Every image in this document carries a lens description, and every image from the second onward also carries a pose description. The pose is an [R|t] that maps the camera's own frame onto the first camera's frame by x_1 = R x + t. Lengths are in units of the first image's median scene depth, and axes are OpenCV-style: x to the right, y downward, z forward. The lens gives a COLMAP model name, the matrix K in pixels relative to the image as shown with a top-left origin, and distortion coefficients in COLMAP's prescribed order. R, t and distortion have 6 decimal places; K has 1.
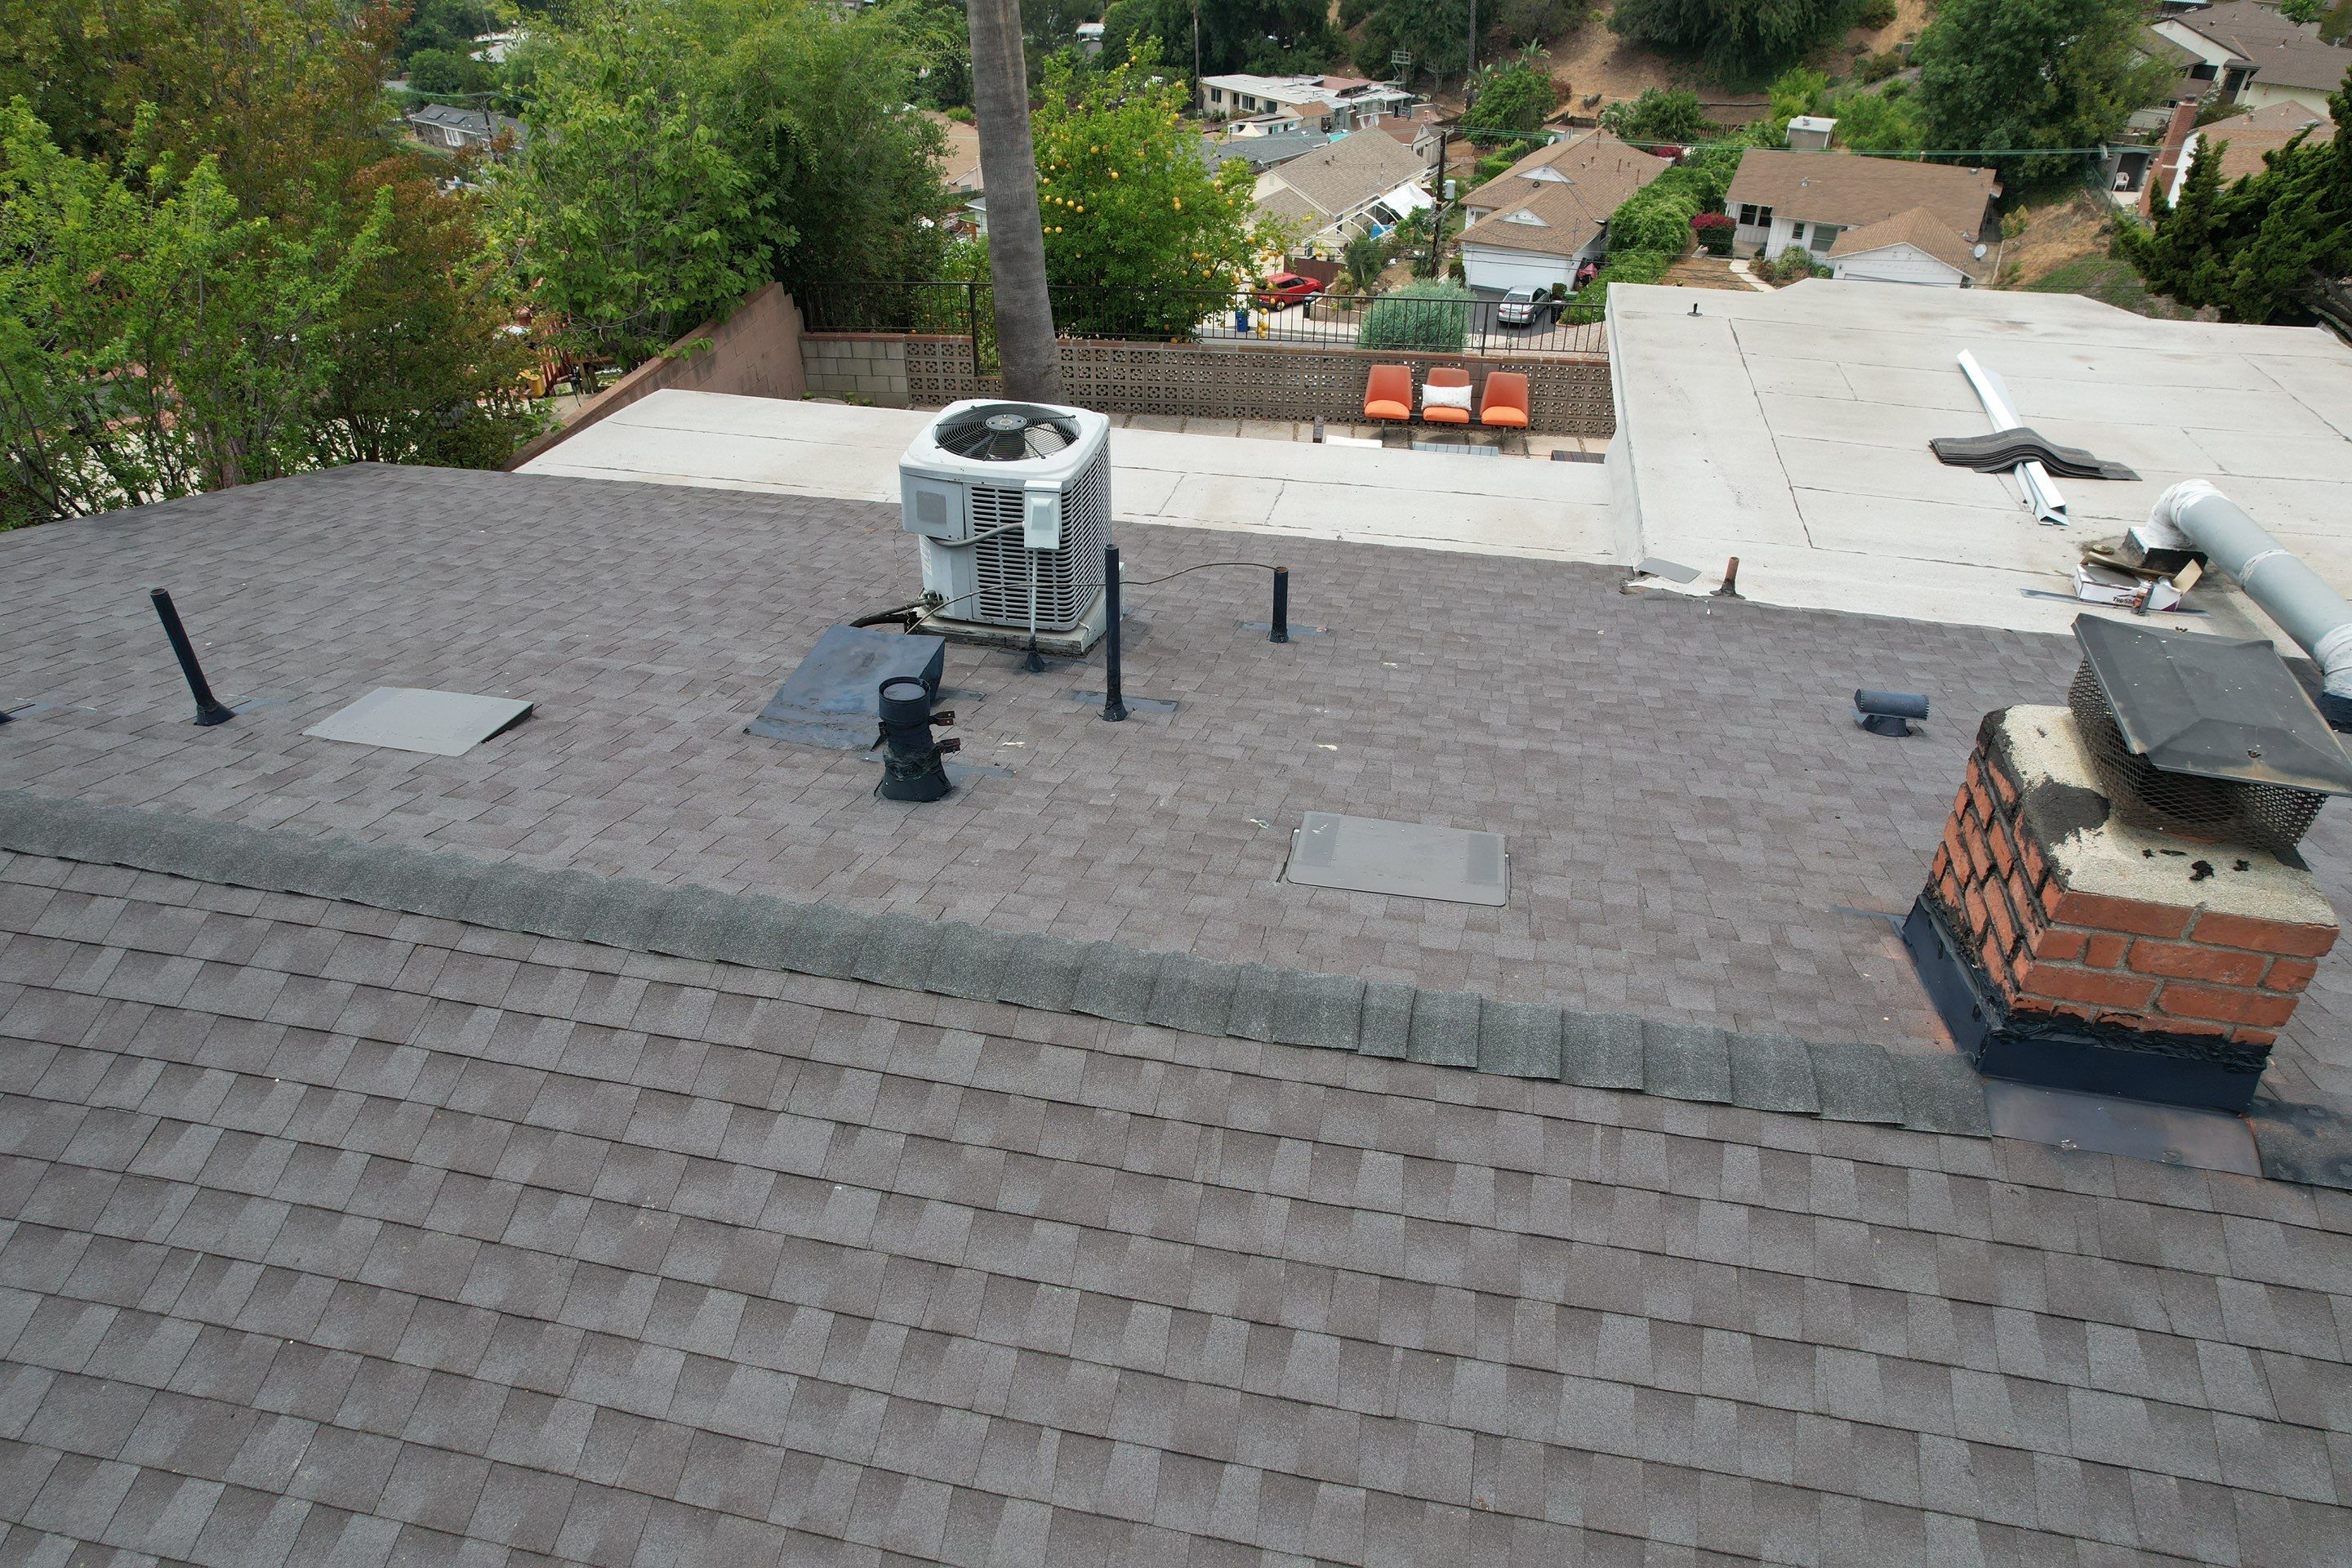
lens RADIAL K [[1508.8, 0, 1177.7], [0, 1508.8, 785.5], [0, 0, 1]] dist [-0.080736, 0.074853]
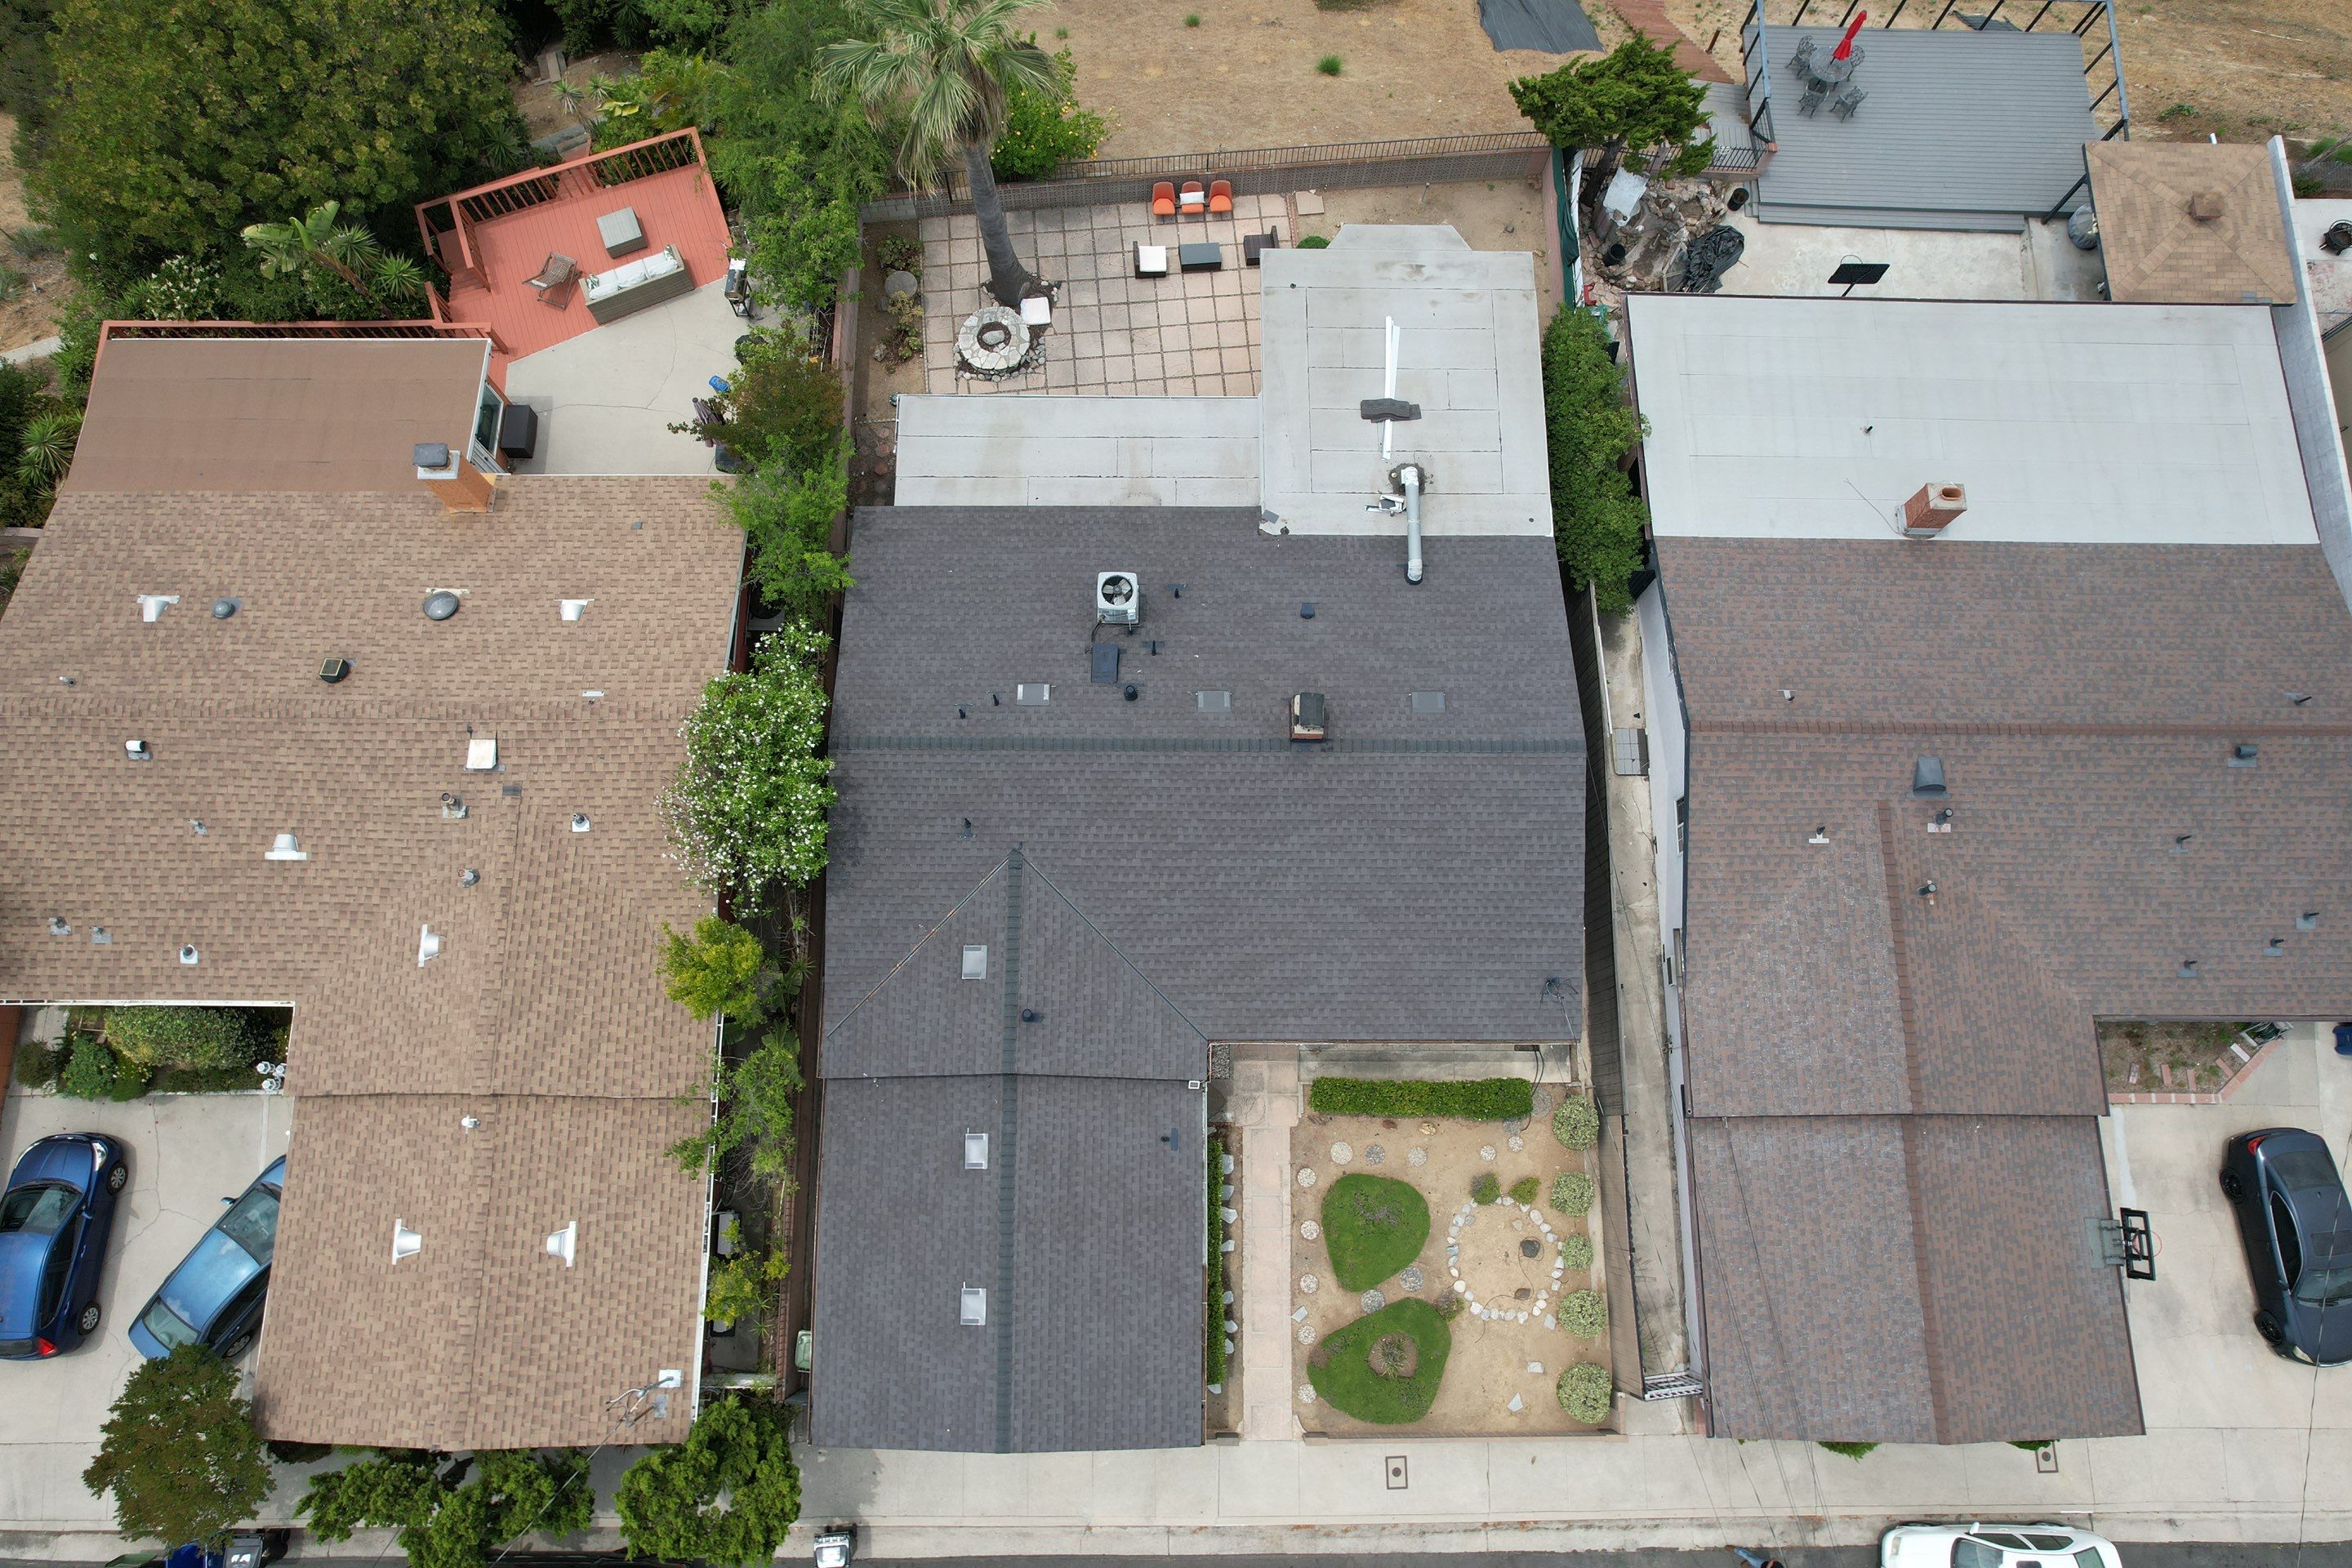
lens RADIAL K [[1502.7, 0, 1178.6], [0, 1502.7, 793.2], [0, 0, 1]] dist [-0.075360, 0.067144]
pose [[0.978909, -0.193226, 0.066334, -0.291476], [0.099668, 0.735132, 0.670558, -2.322252], [-0.178334, -0.649804, 0.738886, -2.304977]]
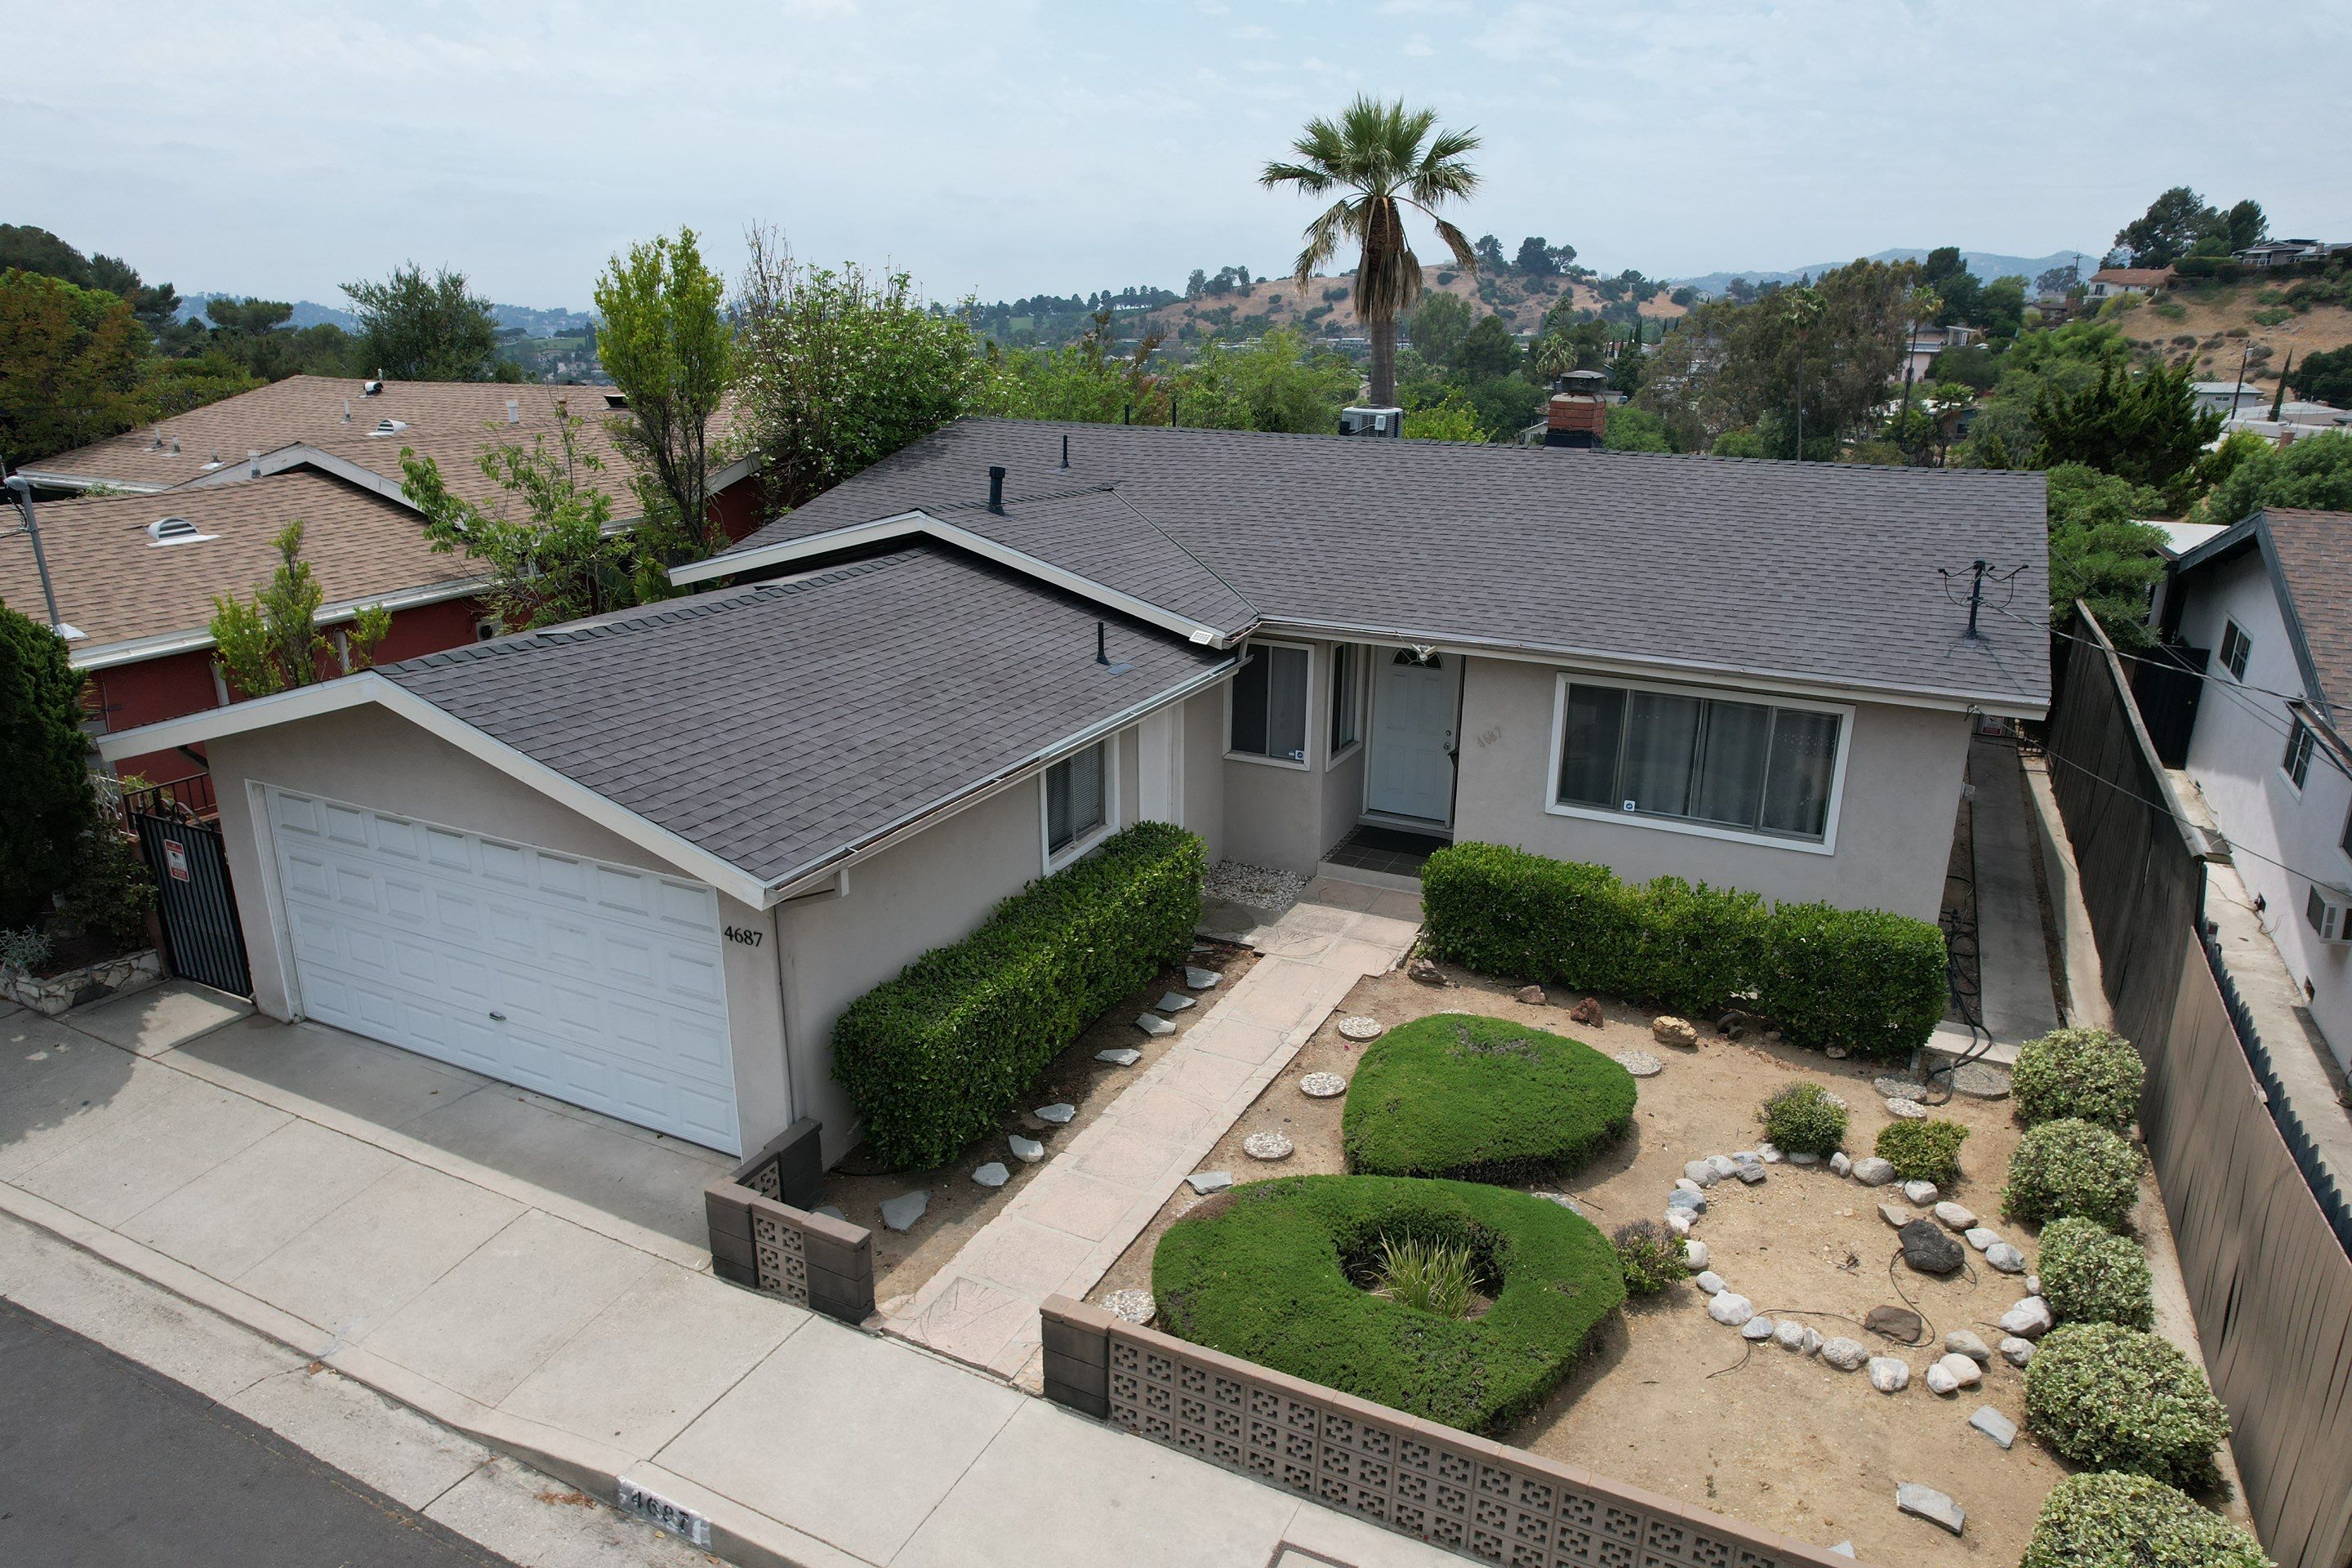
lens RADIAL K [[1502.7, 0, 1178.6], [0, 1502.7, 793.2], [0, 0, 1]] dist [-0.075360, 0.067144]
pose [[0.969061, 0.086836, -0.231043, 0.281510], [-0.150246, 0.950196, -0.273047, 1.400480], [0.195826, 0.299312, 0.933844, -1.785296]]
